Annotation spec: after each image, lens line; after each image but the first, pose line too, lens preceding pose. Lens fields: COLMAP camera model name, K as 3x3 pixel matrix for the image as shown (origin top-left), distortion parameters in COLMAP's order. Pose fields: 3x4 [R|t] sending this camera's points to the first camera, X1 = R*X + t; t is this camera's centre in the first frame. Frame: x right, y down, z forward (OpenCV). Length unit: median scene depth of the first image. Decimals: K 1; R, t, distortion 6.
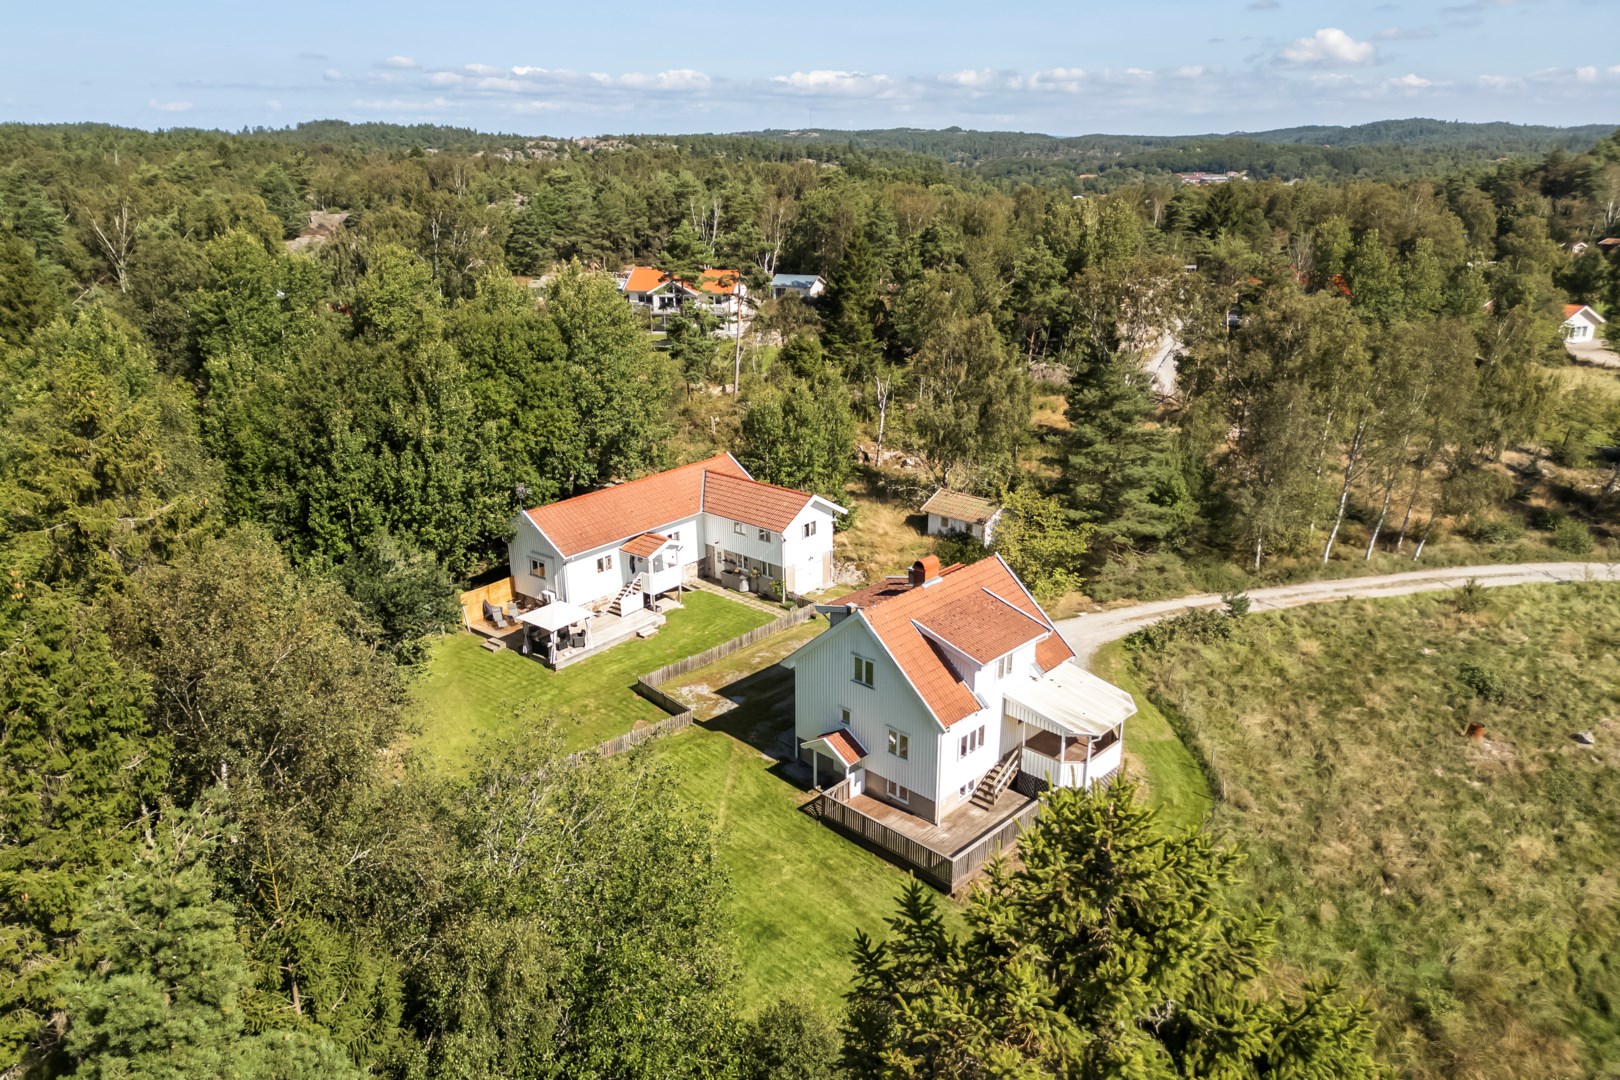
lens RADIAL K [[1103.7, 0, 810.0], [0, 1103.7, 540.0], [0, 0, 1]] dist [0.066943, -0.002506]
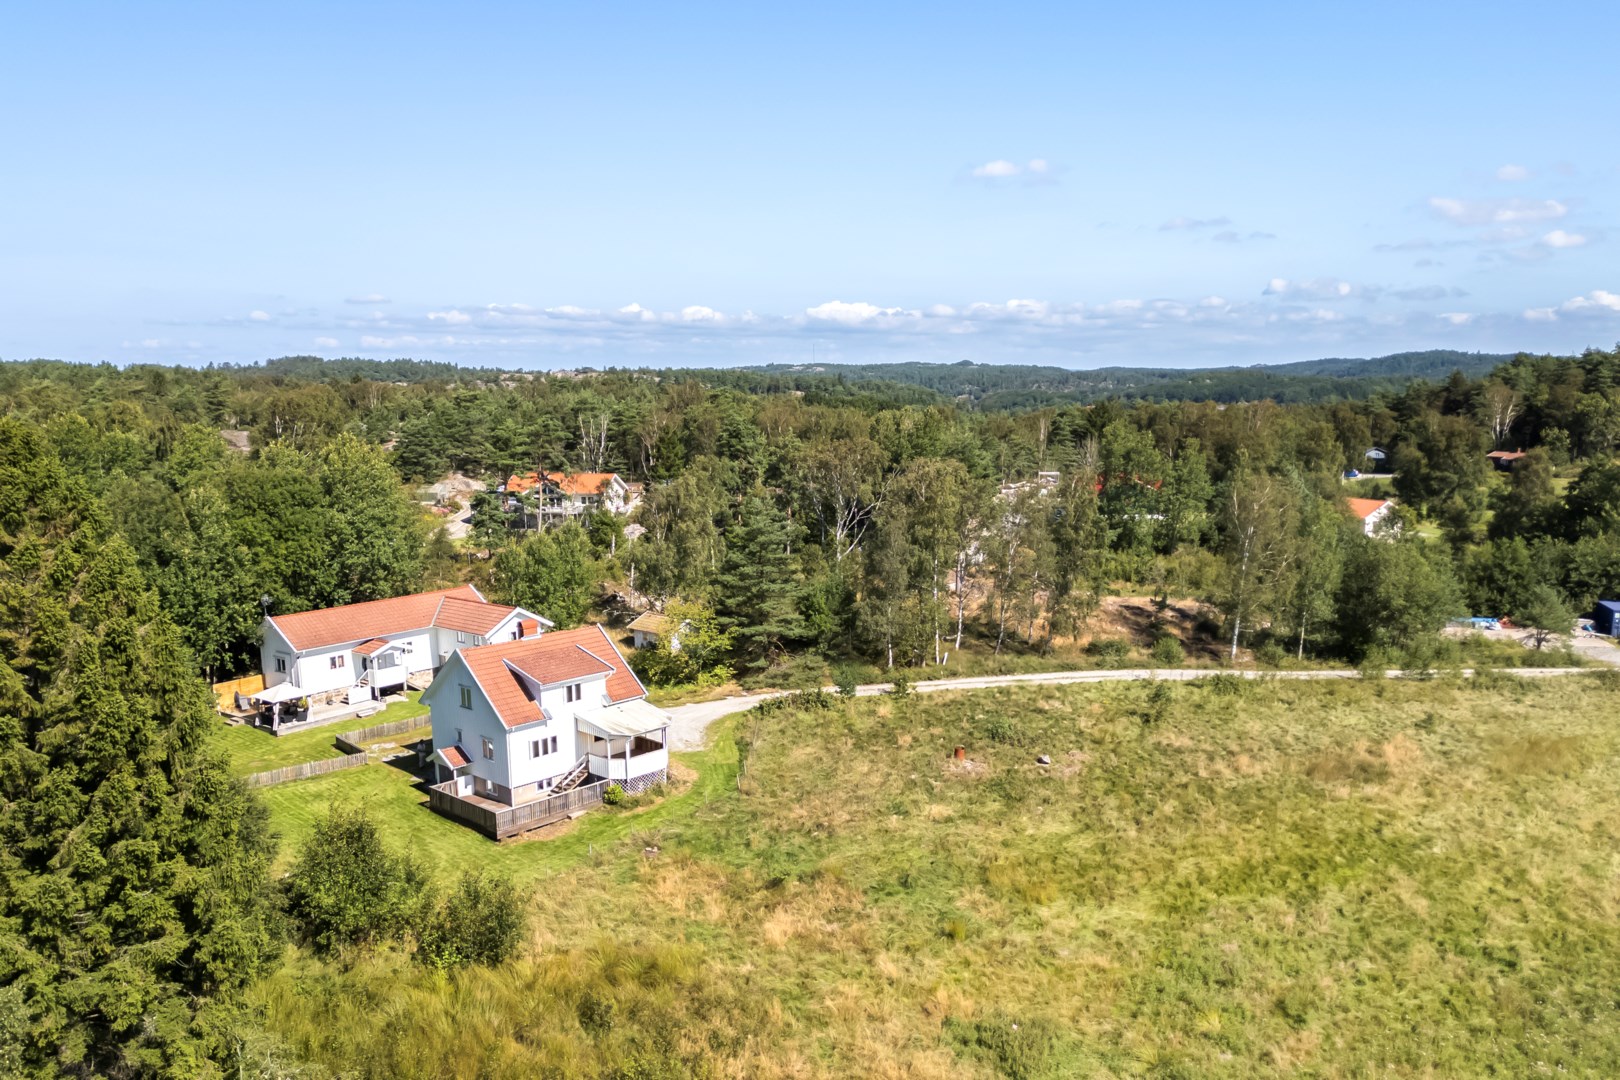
lens RADIAL K [[1091.9, 0, 810.0], [0, 1091.9, 540.0], [0, 0, 1]] dist [-0.007289, -0.002839]
pose [[0.996818, -0.010745, 0.078982, 0.257334], [0.025201, 0.982530, -0.184391, 0.130319], [-0.075621, 0.185795, 0.979674, -0.280926]]
